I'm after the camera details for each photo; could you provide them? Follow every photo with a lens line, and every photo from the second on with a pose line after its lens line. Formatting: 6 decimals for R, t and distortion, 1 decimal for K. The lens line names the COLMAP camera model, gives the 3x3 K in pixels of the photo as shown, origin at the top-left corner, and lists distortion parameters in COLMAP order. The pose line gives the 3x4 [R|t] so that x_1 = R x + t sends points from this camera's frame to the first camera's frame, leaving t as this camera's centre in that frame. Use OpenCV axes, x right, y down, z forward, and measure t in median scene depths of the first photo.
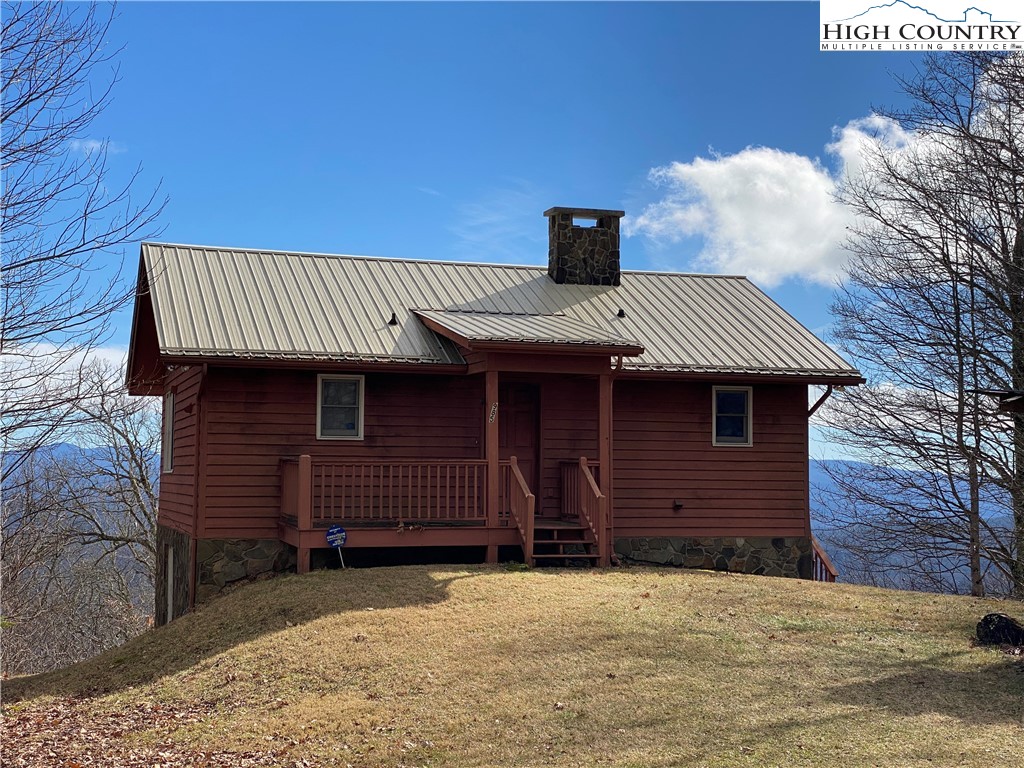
lens RADIAL K [[1526.9, 0, 525.4], [0, 1526.9, 365.2], [0, 0, 1]] dist [0.133683, 0.035488]
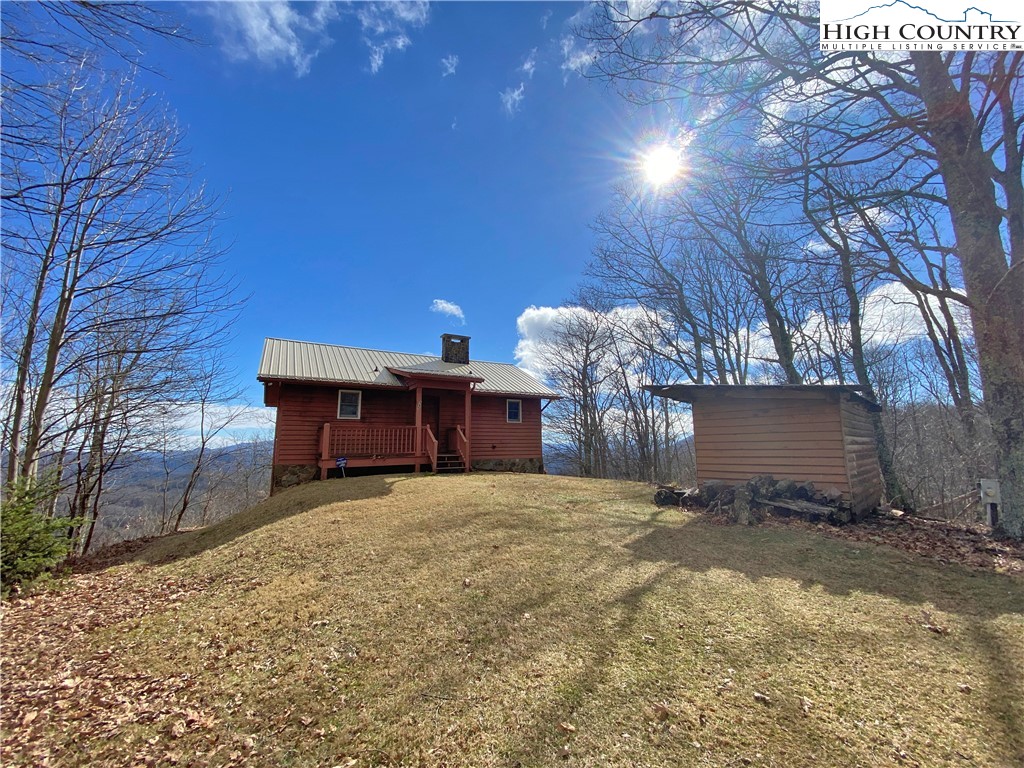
lens RADIAL K [[445.4, 0, 530.0], [0, 445.4, 373.2], [0, 0, 1]] dist [0.026003, -0.000026]
pose [[0.975352, 0.017969, 0.219920, -0.006788], [0.000224, 0.996597, -0.082422, 0.036437], [-0.220653, 0.080440, 0.972030, 0.299523]]
